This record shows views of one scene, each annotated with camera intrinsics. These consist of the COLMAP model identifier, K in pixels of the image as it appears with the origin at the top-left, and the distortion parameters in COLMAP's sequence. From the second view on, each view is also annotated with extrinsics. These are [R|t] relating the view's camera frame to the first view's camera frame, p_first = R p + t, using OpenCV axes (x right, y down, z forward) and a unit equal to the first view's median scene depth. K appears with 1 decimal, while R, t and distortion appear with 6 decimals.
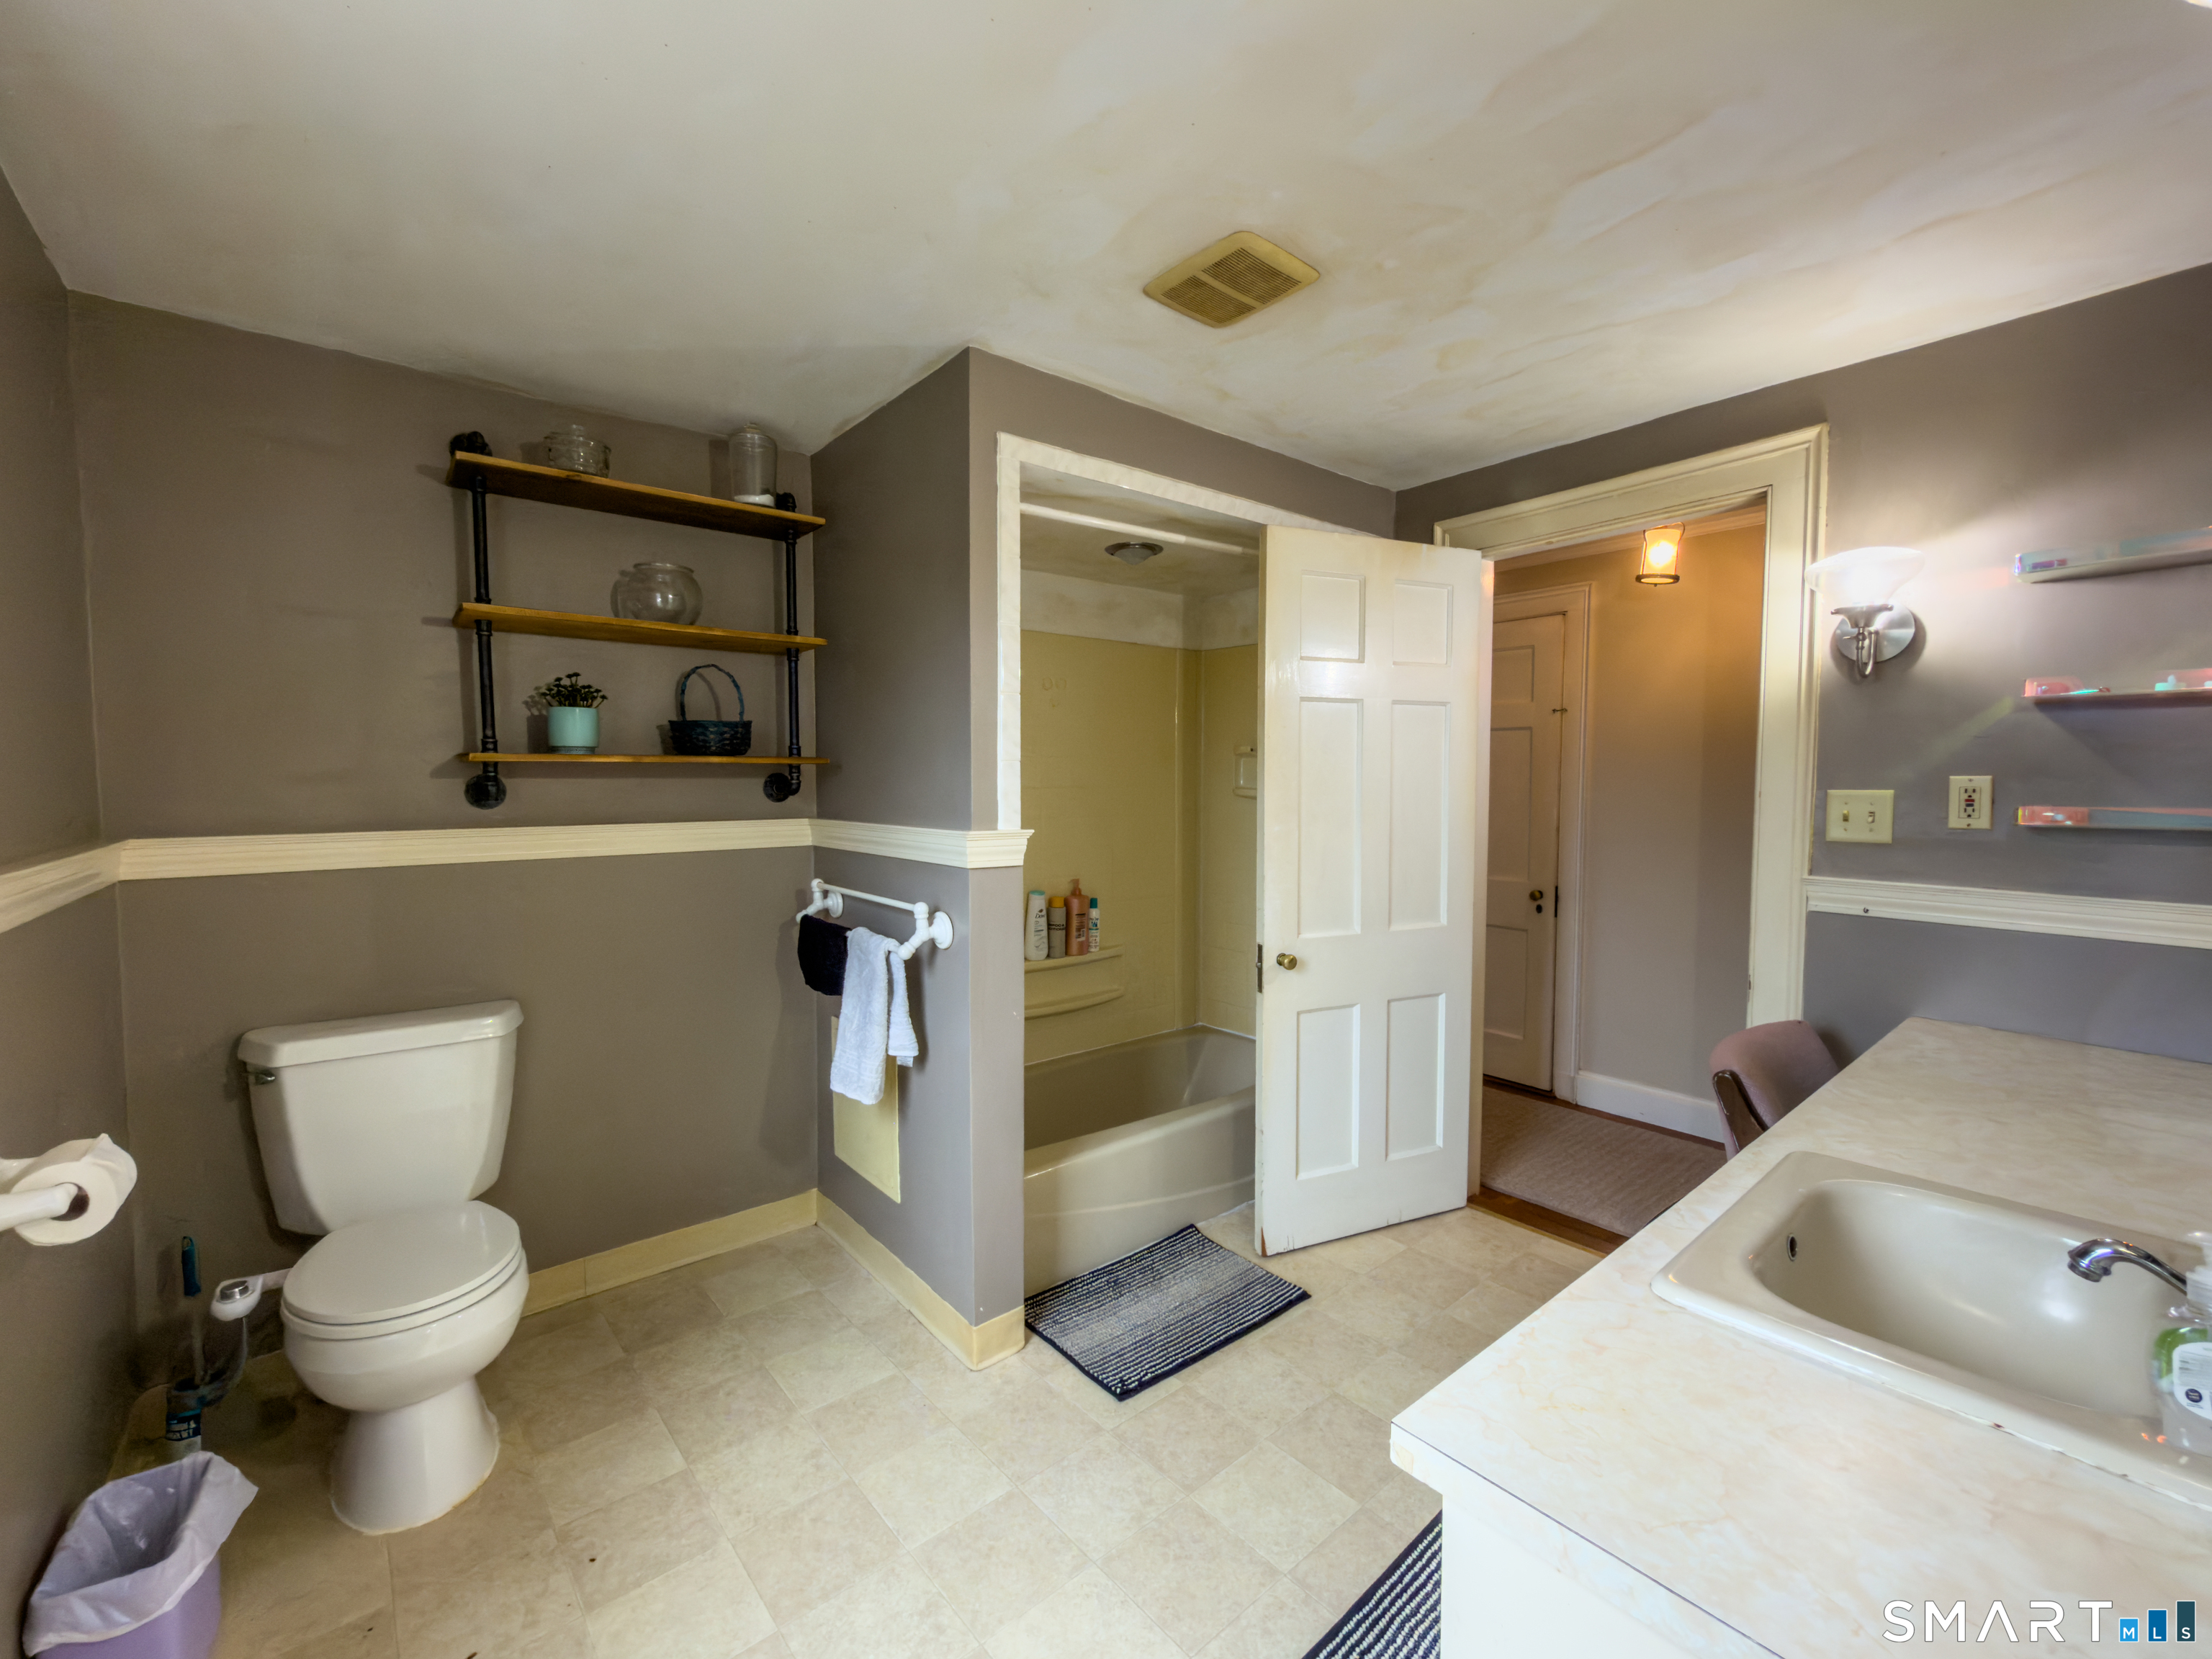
lens RADIAL K [[887.0, 0, 1106.0], [0, 887.0, 829.5], [0, 0, 1]] dist [-0.000505, 0.000195]
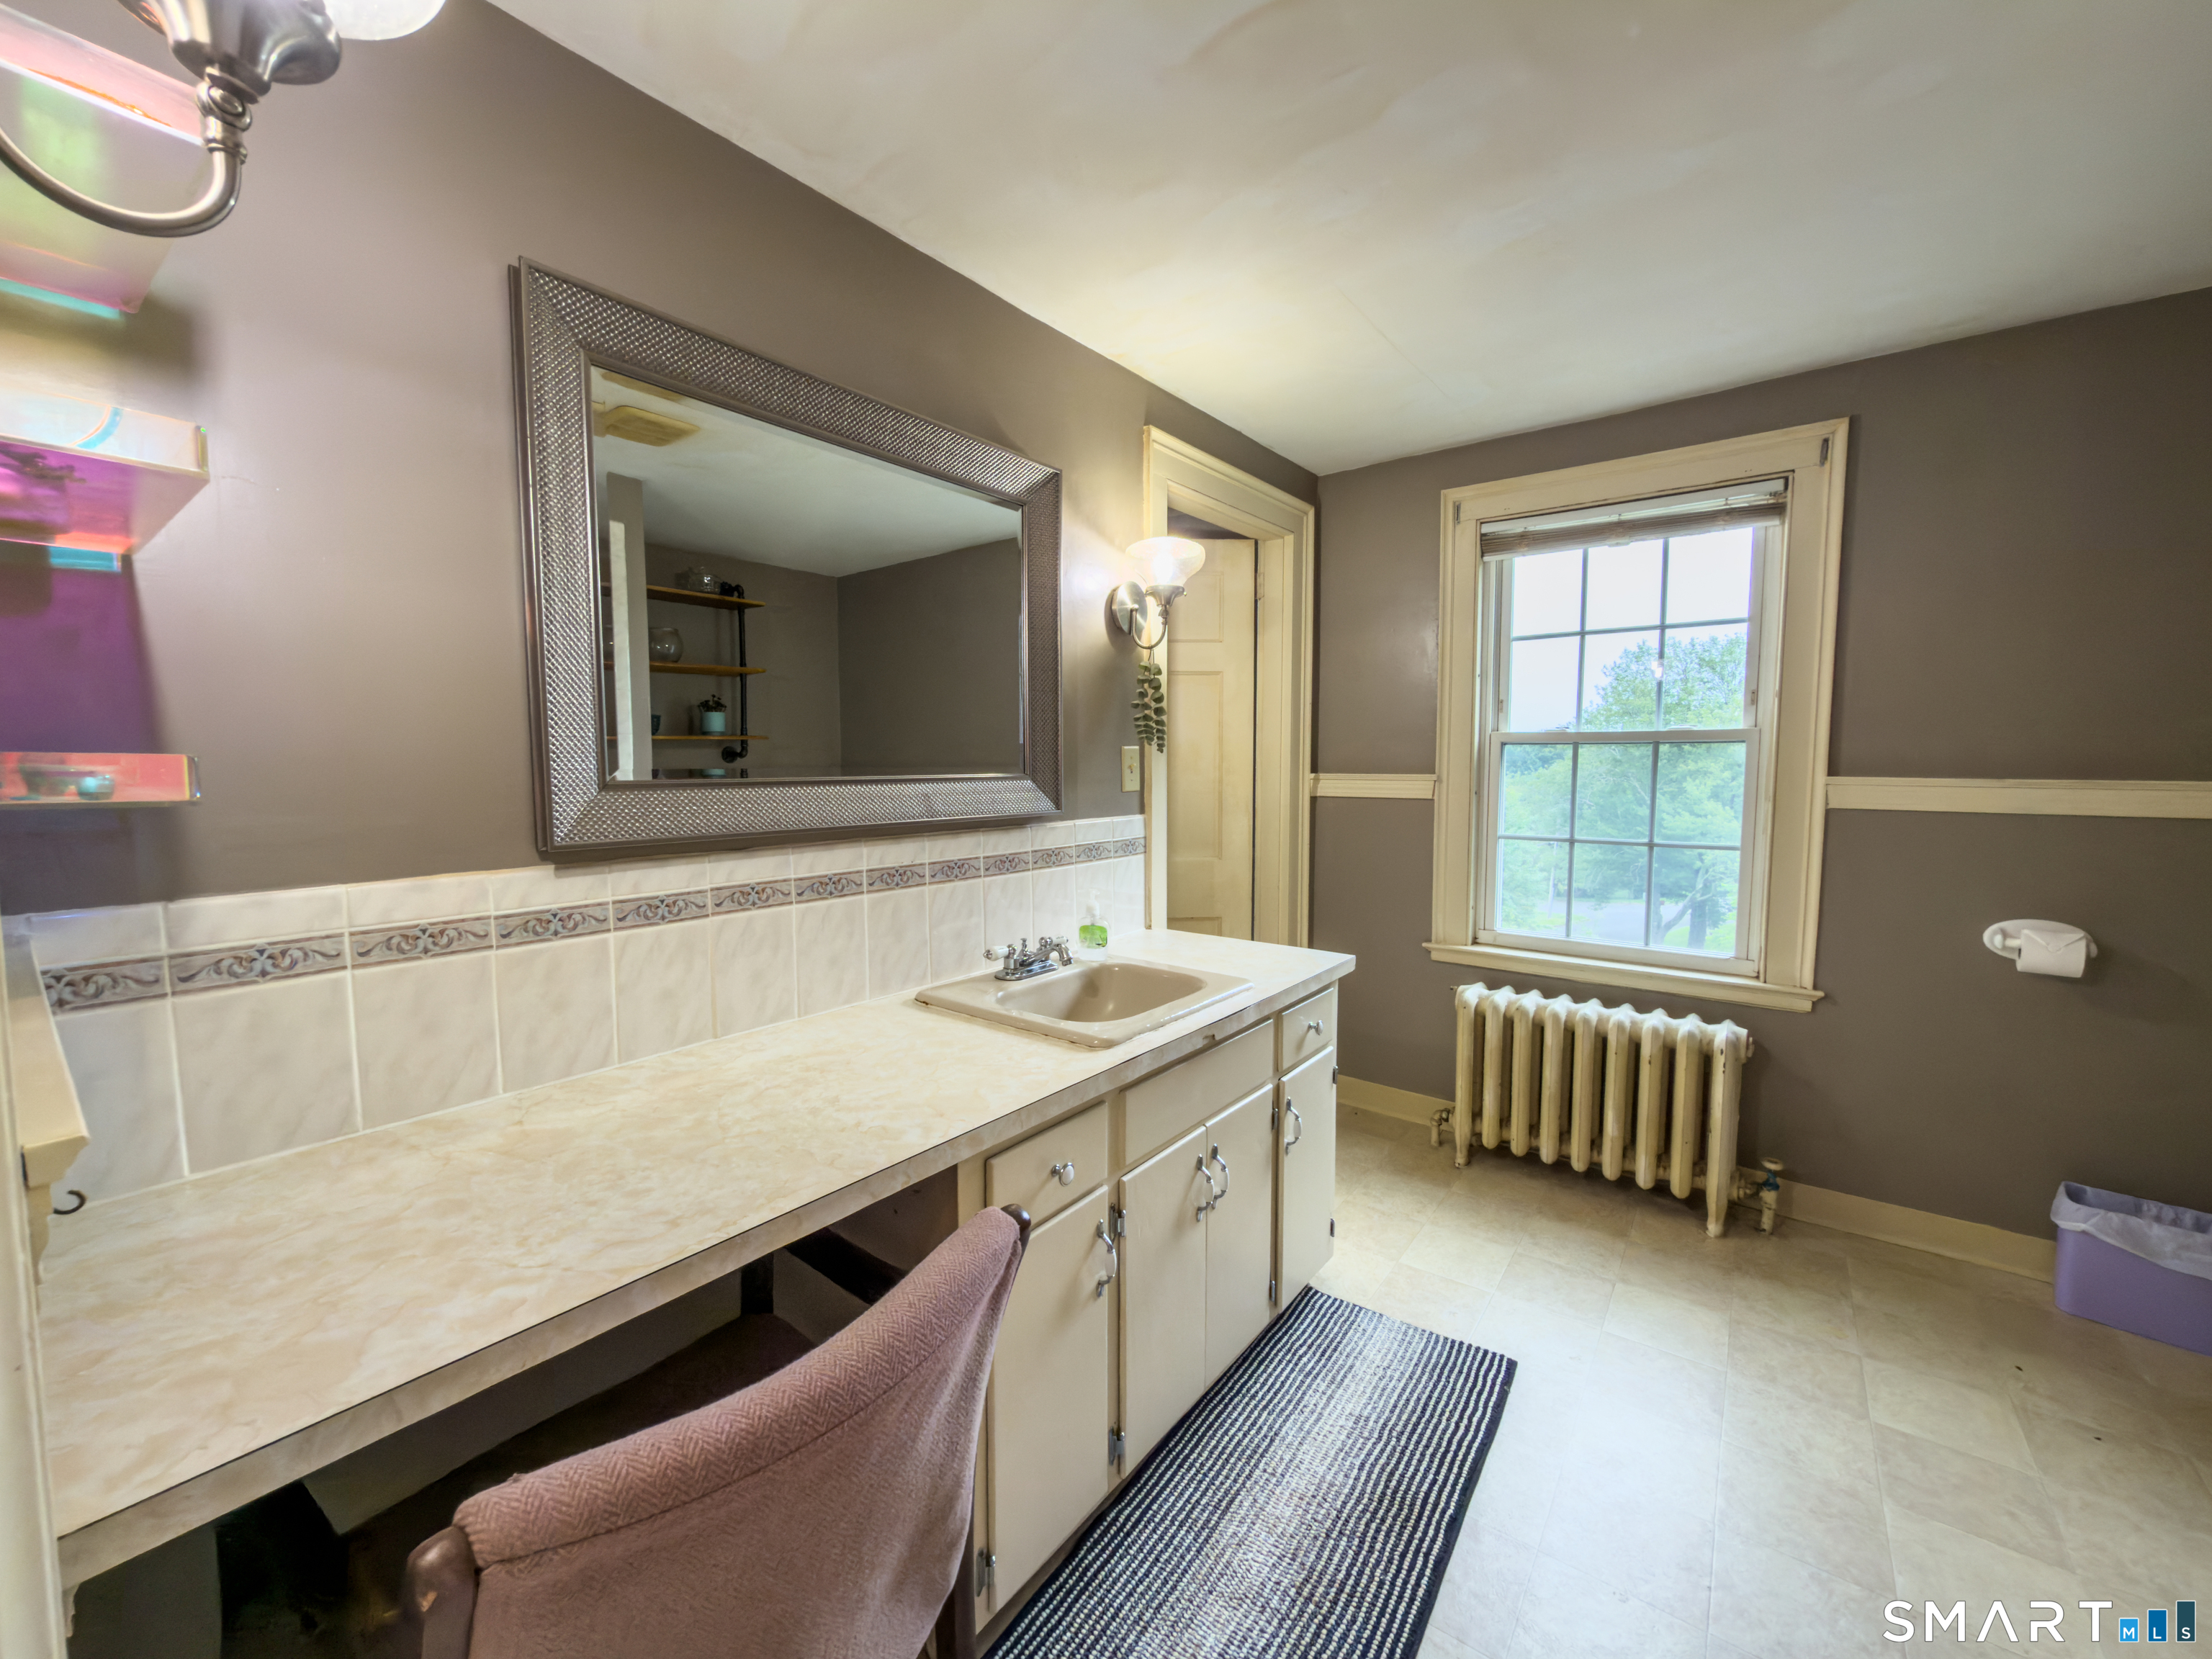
lens RADIAL K [[887.0, 0, 1106.0], [0, 887.0, 829.5], [0, 0, 1]] dist [-0.000505, 0.000195]
pose [[-0.973816, 0.023507, -0.226118, 0.875707], [-0.005309, 0.992017, 0.125993, -0.049967], [0.227274, 0.123895, -0.965917, 1.769060]]
